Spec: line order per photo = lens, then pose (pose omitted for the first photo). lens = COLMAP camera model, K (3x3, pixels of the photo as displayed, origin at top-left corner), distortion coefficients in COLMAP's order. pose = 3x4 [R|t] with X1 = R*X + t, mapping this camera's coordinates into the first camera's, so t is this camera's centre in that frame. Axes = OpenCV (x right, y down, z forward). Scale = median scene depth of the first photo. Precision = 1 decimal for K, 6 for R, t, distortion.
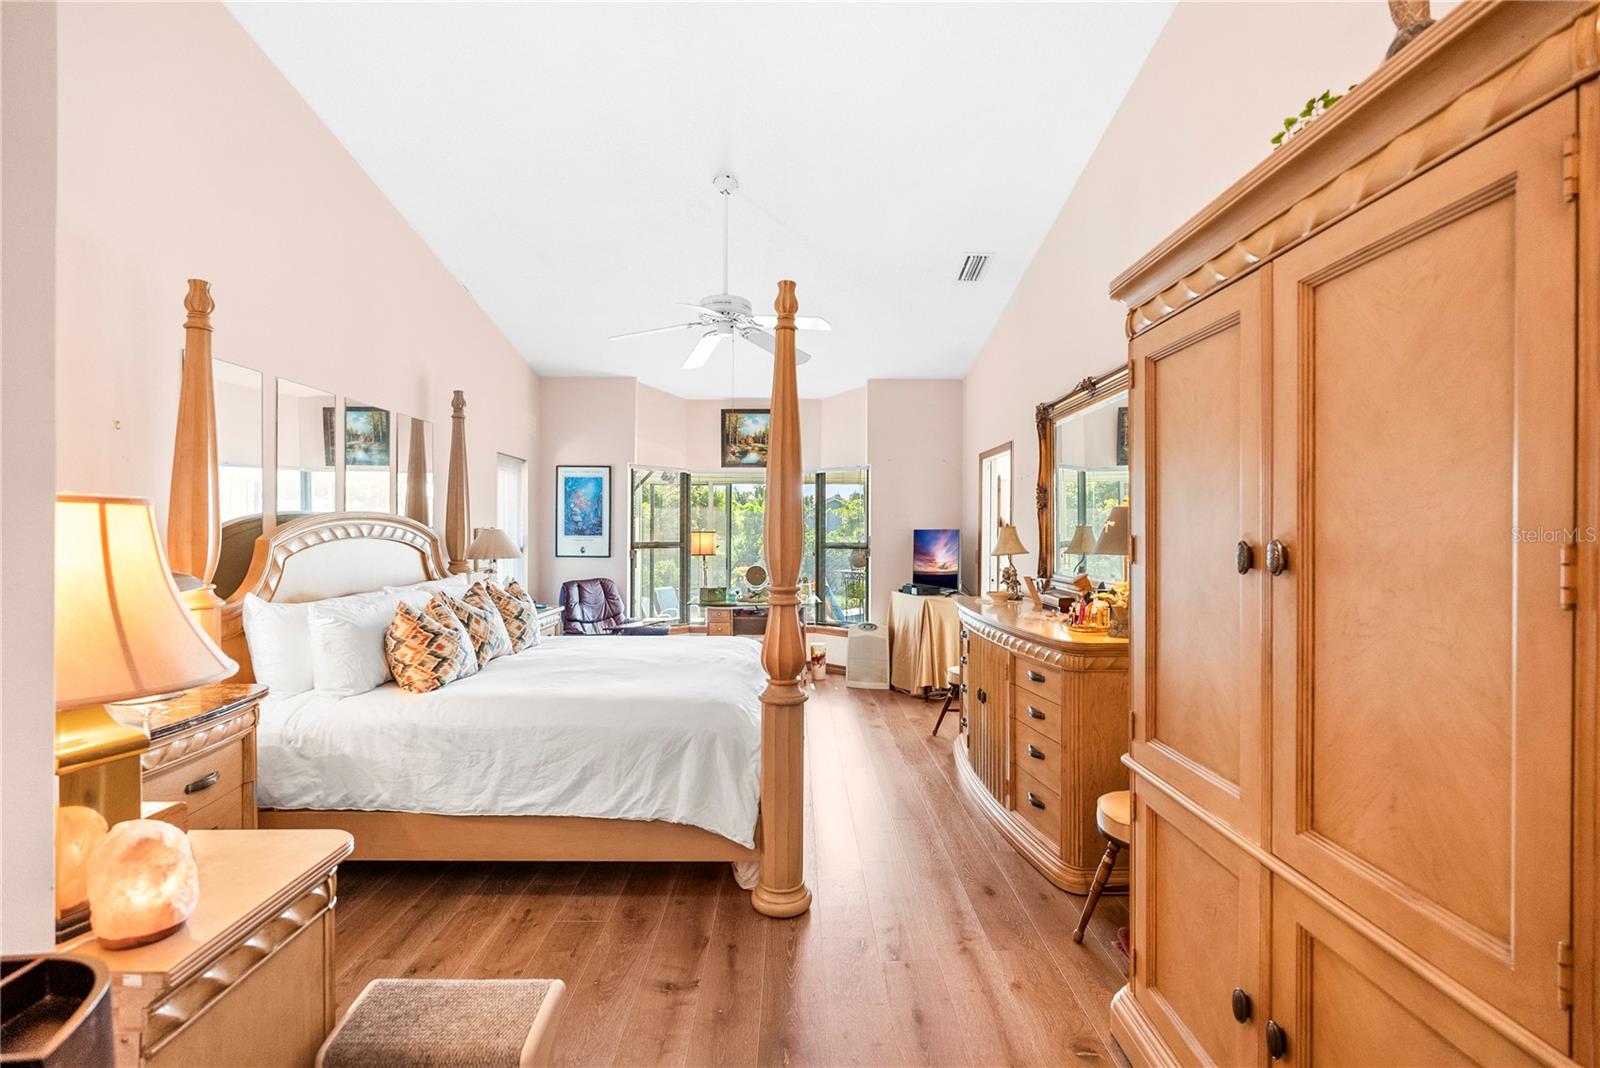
lens RADIAL K [[709.6, 0, 805.1], [0, 709.6, 532.3], [0, 0, 1]] dist [-0.004529, 0.000839]
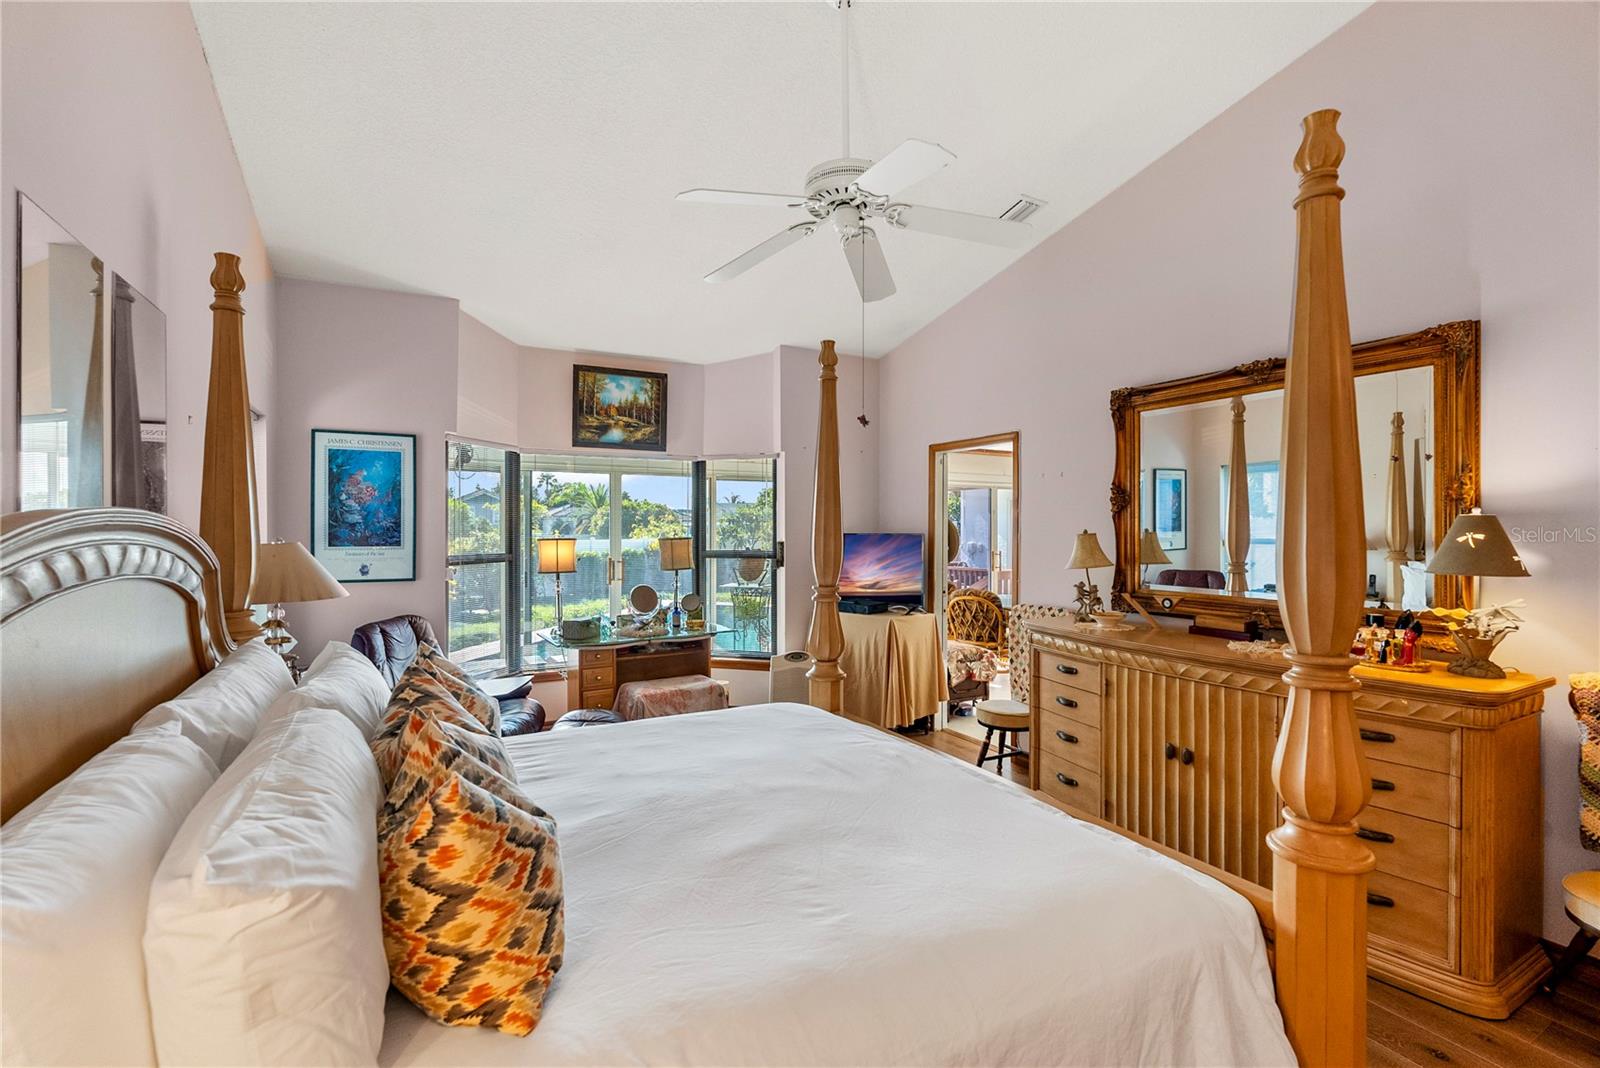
lens RADIAL K [[709.6, 0, 790.5], [0, 709.6, 535.0], [0, 0, 1]] dist [-0.004529, 0.000839]
pose [[0.886751, -0.006400, 0.462203, -0.270689], [0.002438, 0.999955, 0.009168, -0.009911], [-0.462241, -0.007003, 0.886727, 0.289139]]
